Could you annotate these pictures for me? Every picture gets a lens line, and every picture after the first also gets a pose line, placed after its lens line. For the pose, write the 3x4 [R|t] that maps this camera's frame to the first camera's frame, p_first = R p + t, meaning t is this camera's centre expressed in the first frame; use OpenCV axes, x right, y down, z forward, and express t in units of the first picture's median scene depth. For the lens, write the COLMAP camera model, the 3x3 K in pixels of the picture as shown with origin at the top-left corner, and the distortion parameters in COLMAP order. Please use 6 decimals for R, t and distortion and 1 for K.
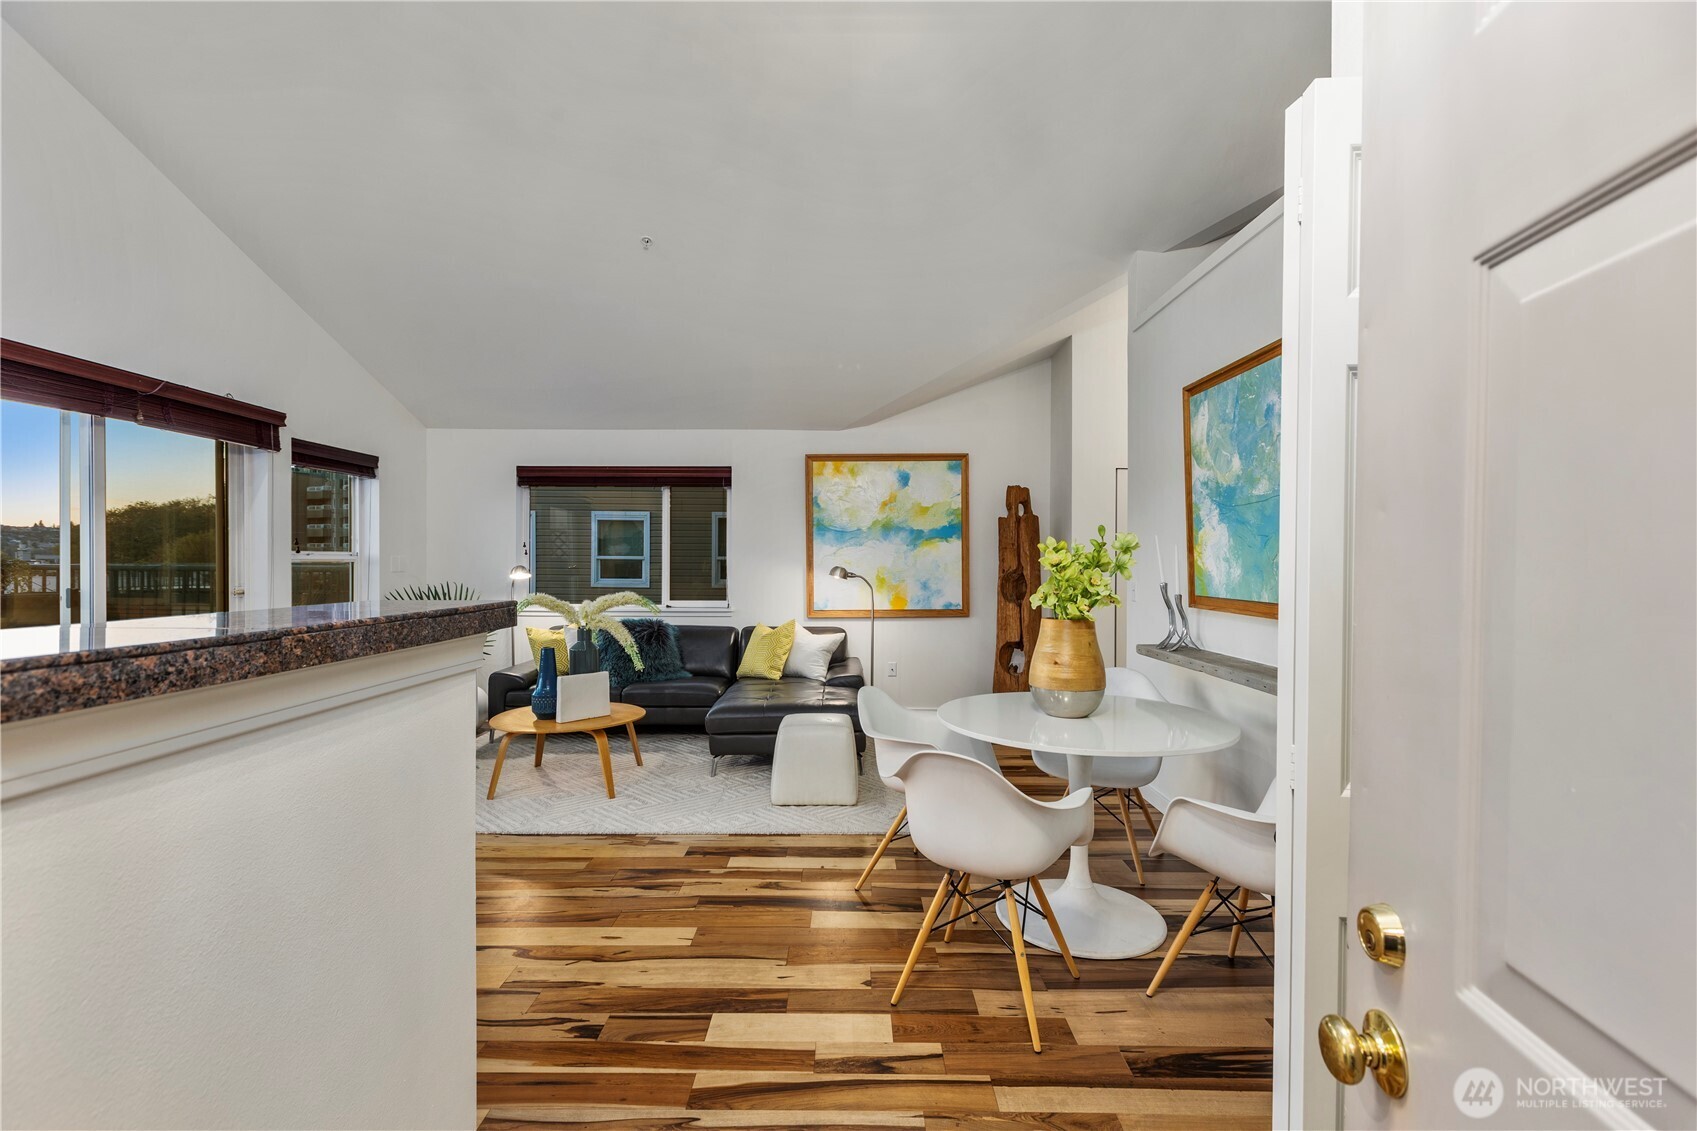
lens RADIAL K [[757.3, 0, 851.3], [0, 757.3, 563.9], [0, 0, 1]] dist [0.001841, -0.000903]
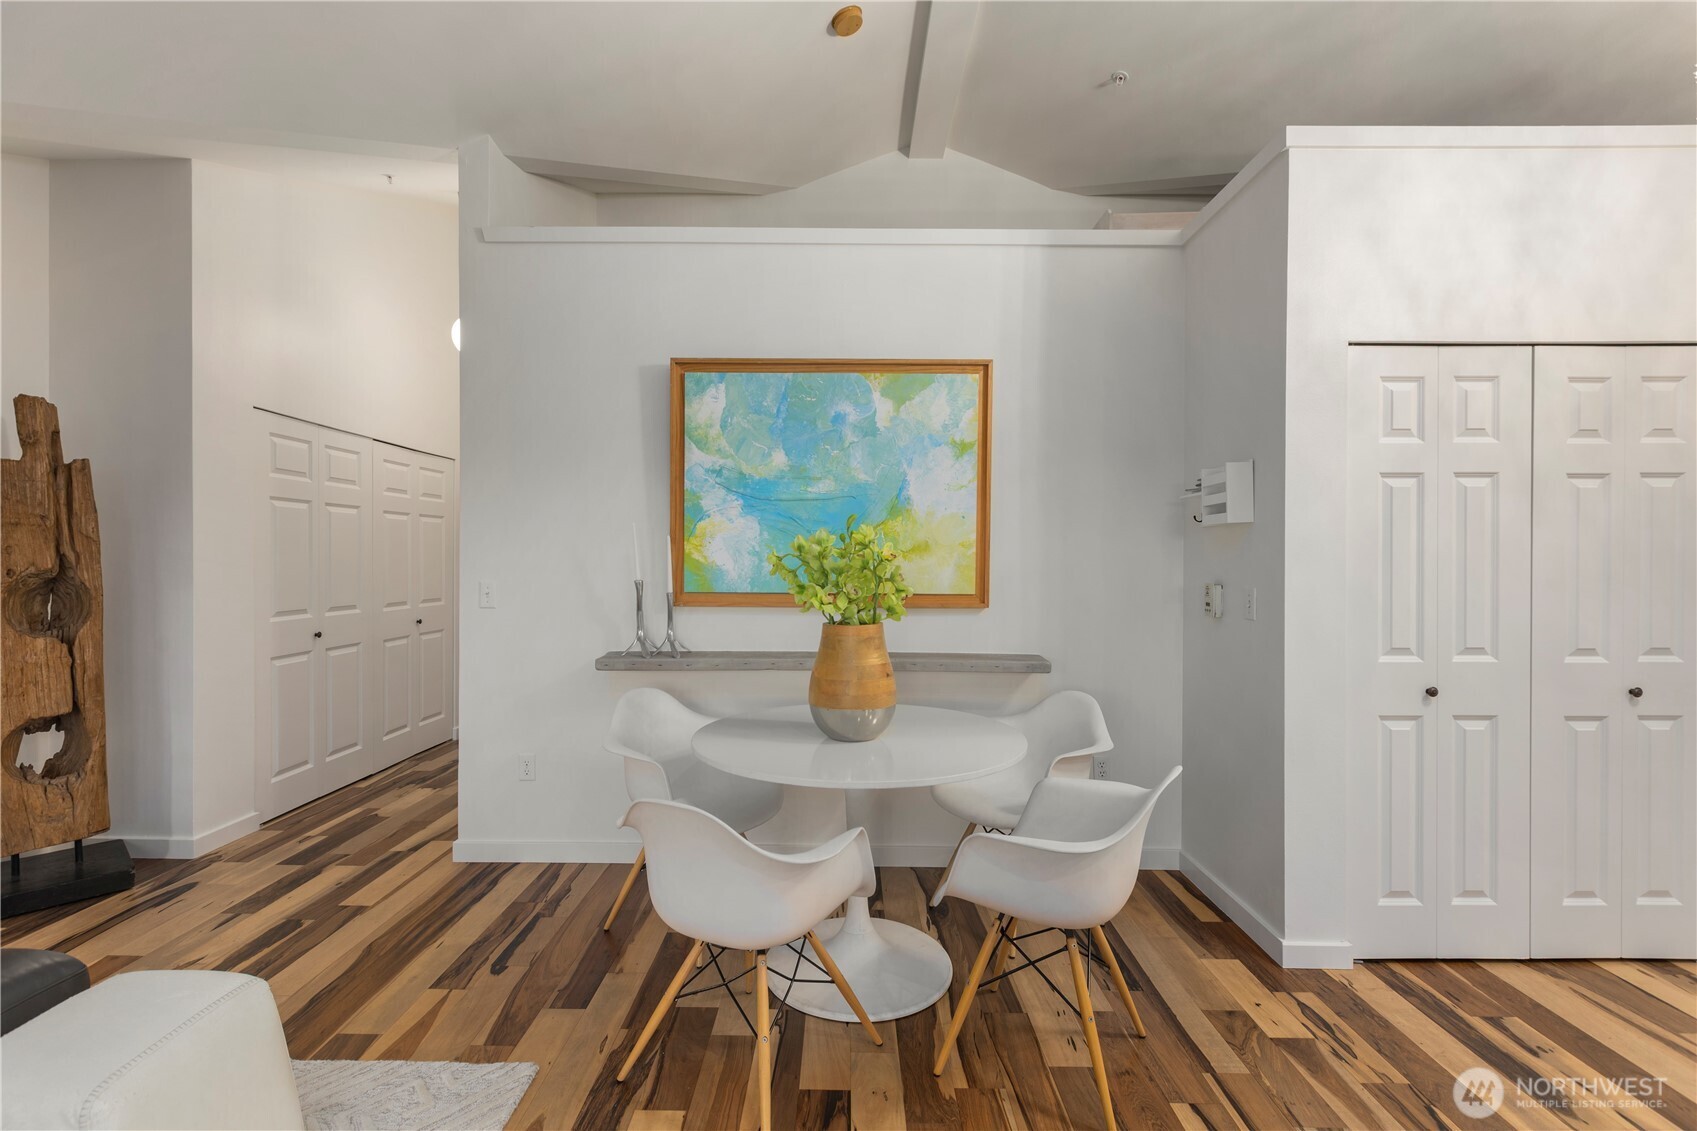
lens RADIAL K [[757.3, 0, 833.6], [0, 757.3, 560.8], [0, 0, 1]] dist [0.001841, -0.000903]
pose [[0.013063, -0.007001, 0.999890, -0.270523], [-0.000600, 0.999975, 0.007010, -0.001498], [-0.999914, -0.000692, 0.013059, 0.488710]]
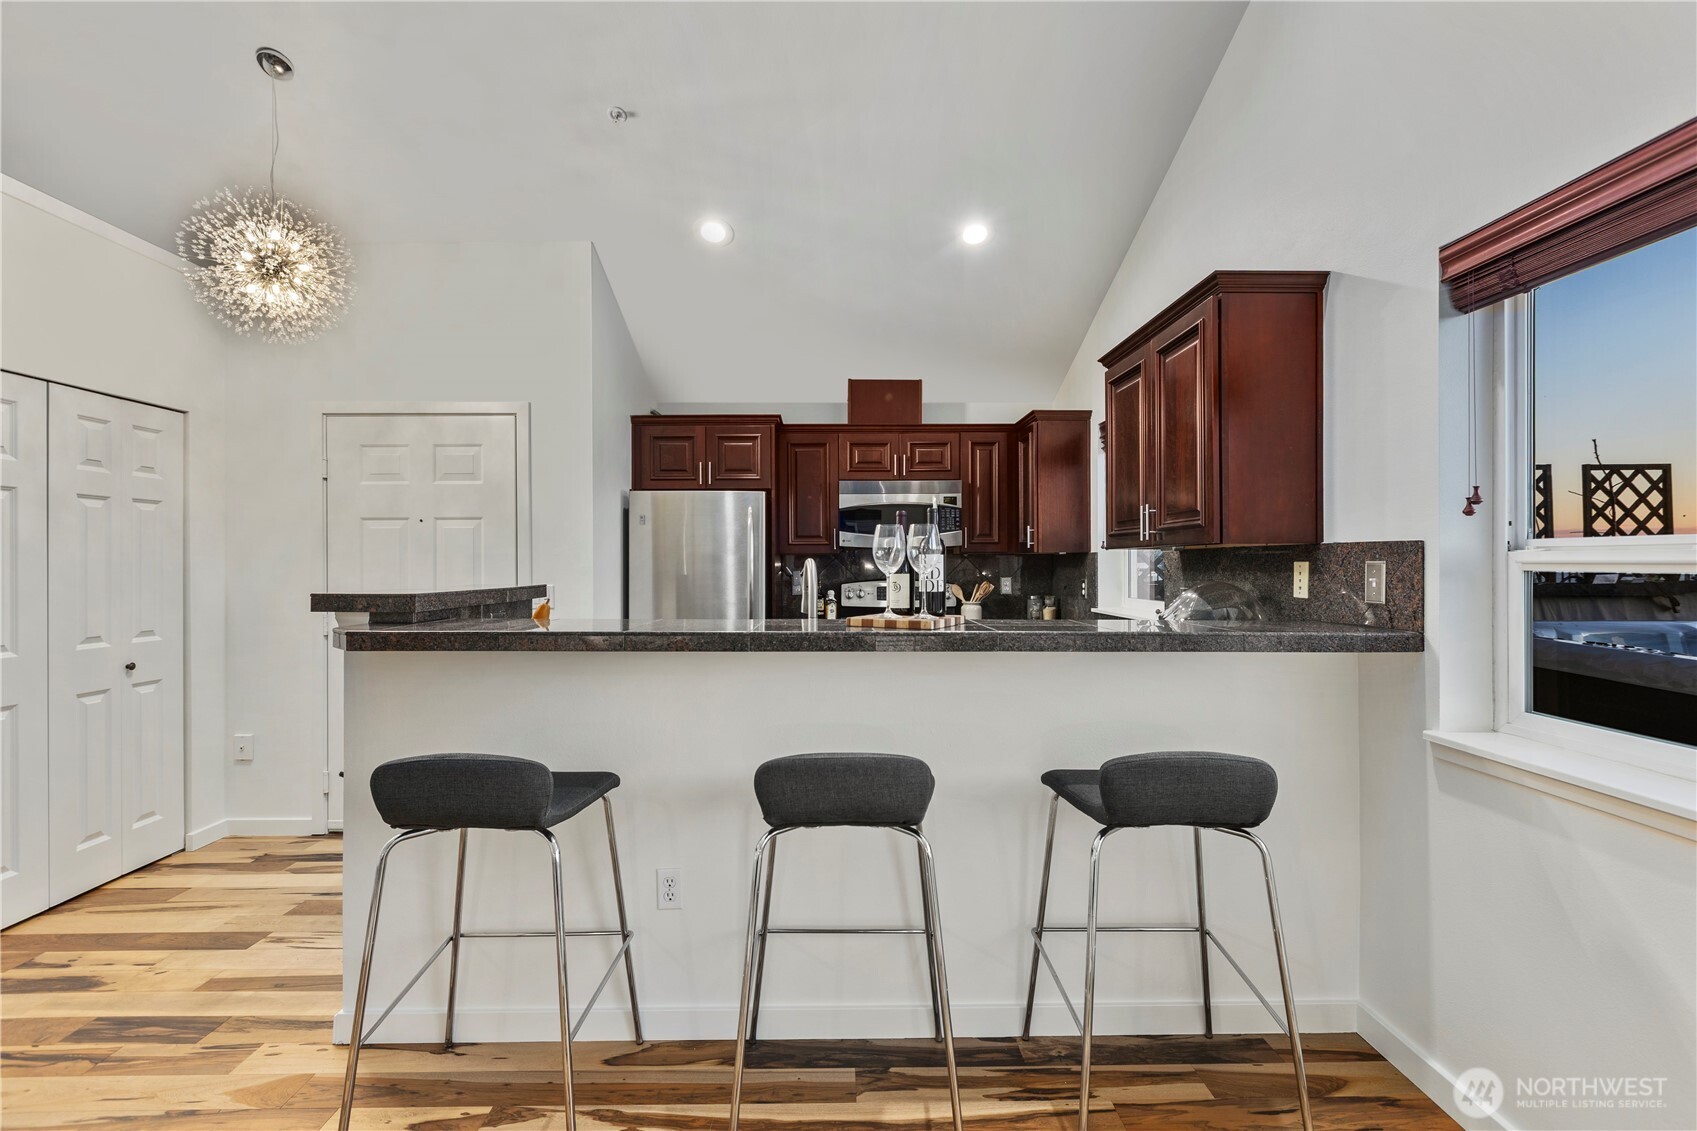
lens RADIAL K [[757.3, 0, 847.7], [0, 757.3, 562.2], [0, 0, 1]] dist [0.001841, -0.000903]
pose [[-0.999813, -0.001566, -0.019299, -0.351516], [-0.001606, 0.999997, 0.002061, -0.003192], [0.019295, 0.002091, -0.999812, 0.605656]]
